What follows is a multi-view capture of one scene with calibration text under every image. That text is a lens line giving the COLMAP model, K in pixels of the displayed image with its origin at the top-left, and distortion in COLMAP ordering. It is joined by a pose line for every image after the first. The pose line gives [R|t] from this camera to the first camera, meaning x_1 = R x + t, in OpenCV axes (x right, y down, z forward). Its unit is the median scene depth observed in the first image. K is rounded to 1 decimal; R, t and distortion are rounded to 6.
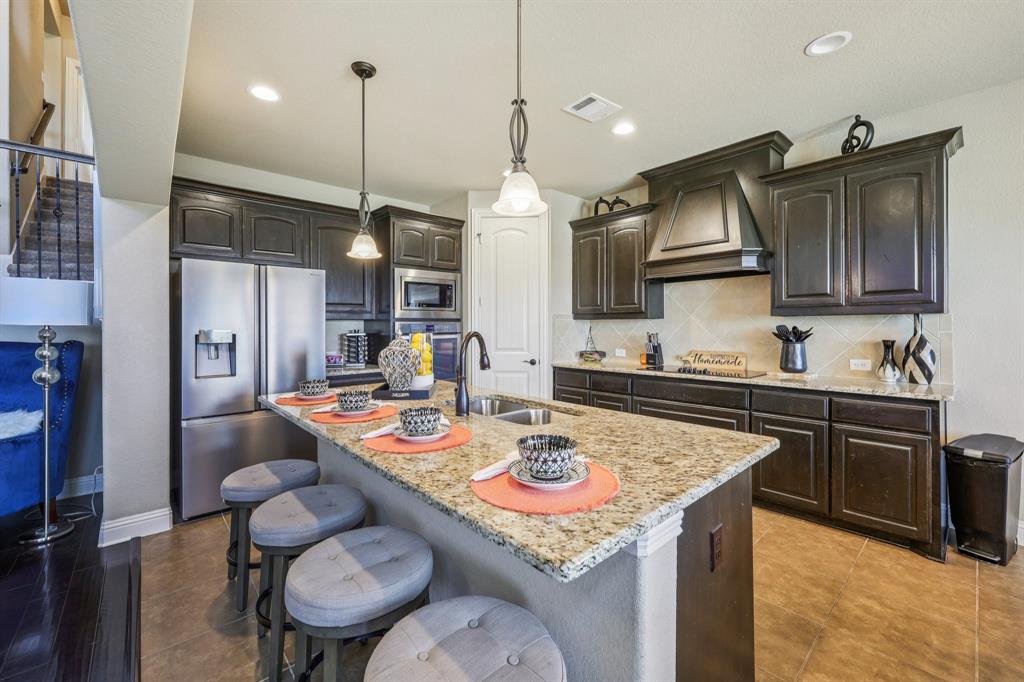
lens RADIAL K [[418.6, 0, 513.1], [0, 418.6, 324.3], [0, 0, 1]] dist [0.000405, -0.000054]
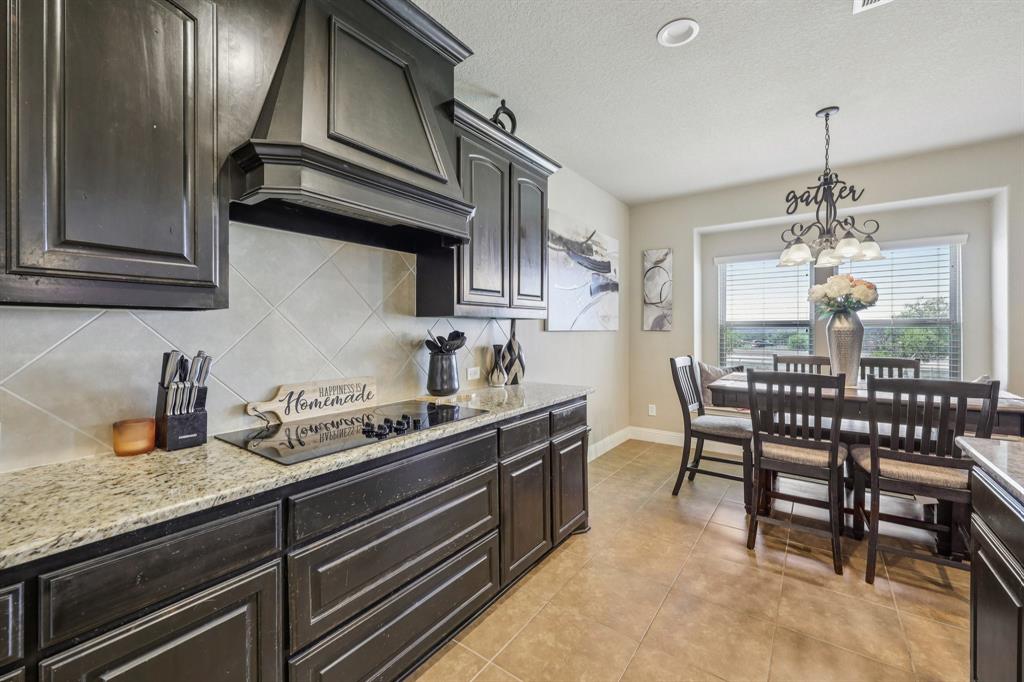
lens RADIAL K [[417.7, 0, 513.4], [0, 417.7, 330.8], [0, 0, 1]] dist [0.000116, 0.000086]
pose [[-0.203184, -0.002462, 0.979137, -0.060040], [-0.002280, 0.999995, 0.002041, 0.002571], [-0.979138, -0.001818, -0.203189, 0.923253]]
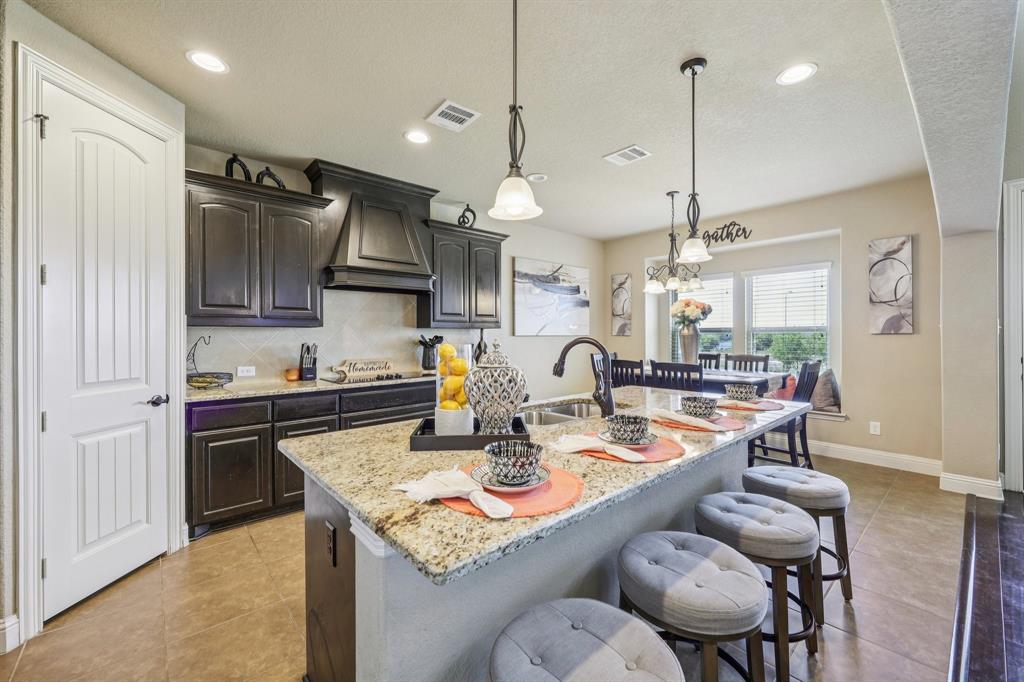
lens RADIAL K [[413.8, 0, 512.3], [0, 413.8, 335.0], [0, 0, 1]] dist [0.000596, 0.000308]
pose [[0.011668, 0.001416, 0.999931, -0.605229], [-0.001315, 0.999998, -0.001401, 0.004089], [-0.999931, -0.001299, 0.011670, 0.643972]]
